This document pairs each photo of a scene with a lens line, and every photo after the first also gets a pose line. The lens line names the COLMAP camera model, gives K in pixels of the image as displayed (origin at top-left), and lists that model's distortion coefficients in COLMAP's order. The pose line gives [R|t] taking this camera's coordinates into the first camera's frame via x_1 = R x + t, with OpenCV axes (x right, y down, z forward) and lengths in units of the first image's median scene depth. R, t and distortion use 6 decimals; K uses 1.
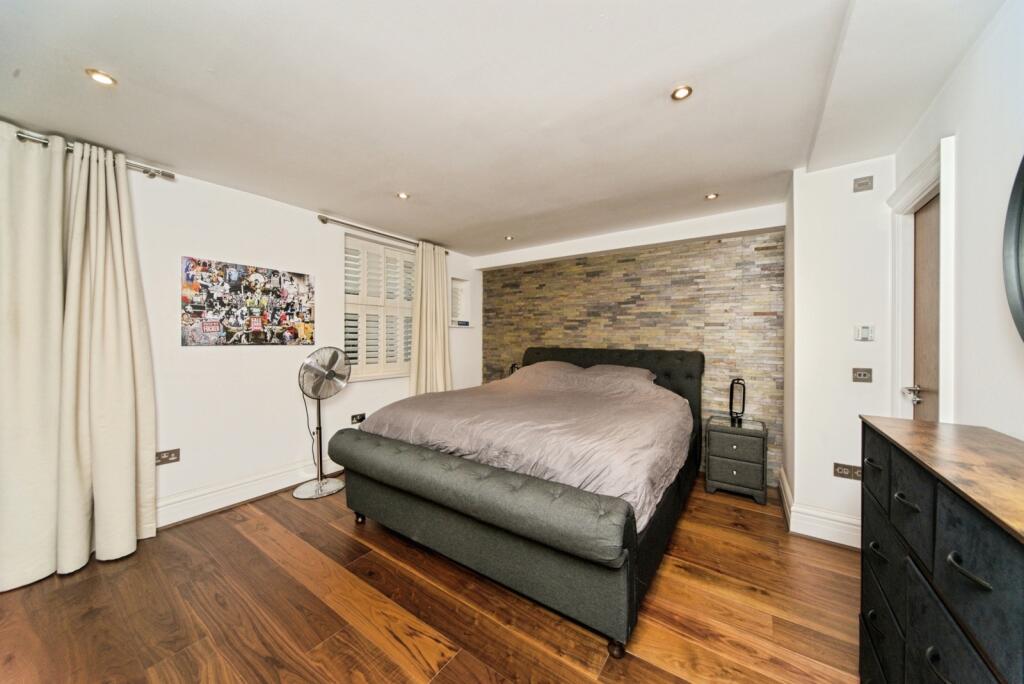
lens RADIAL K [[352.7, 0, 517.2], [0, 352.7, 336.6], [0, 0, 1]] dist [-0.001925, -0.000374]
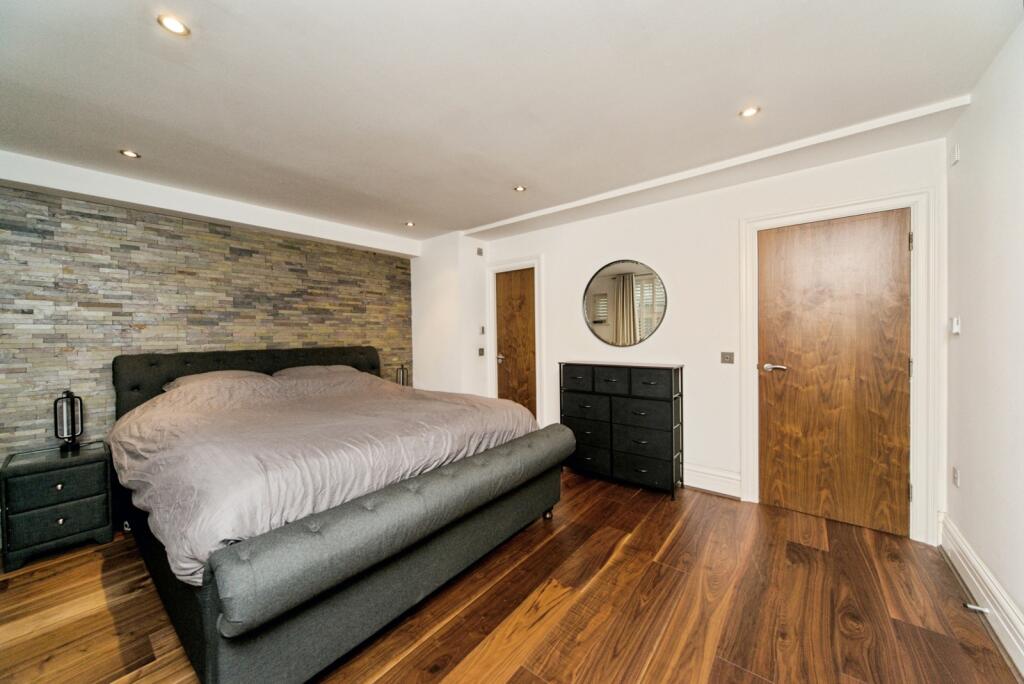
lens RADIAL K [[352.7, 0, 517.1], [0, 352.7, 338.3], [0, 0, 1]] dist [-0.001925, -0.000374]
pose [[0.081099, -0.026552, 0.996352, -0.530973], [0.007355, 0.999634, 0.026040, -0.008095], [-0.996679, 0.005216, 0.081264, 0.374027]]
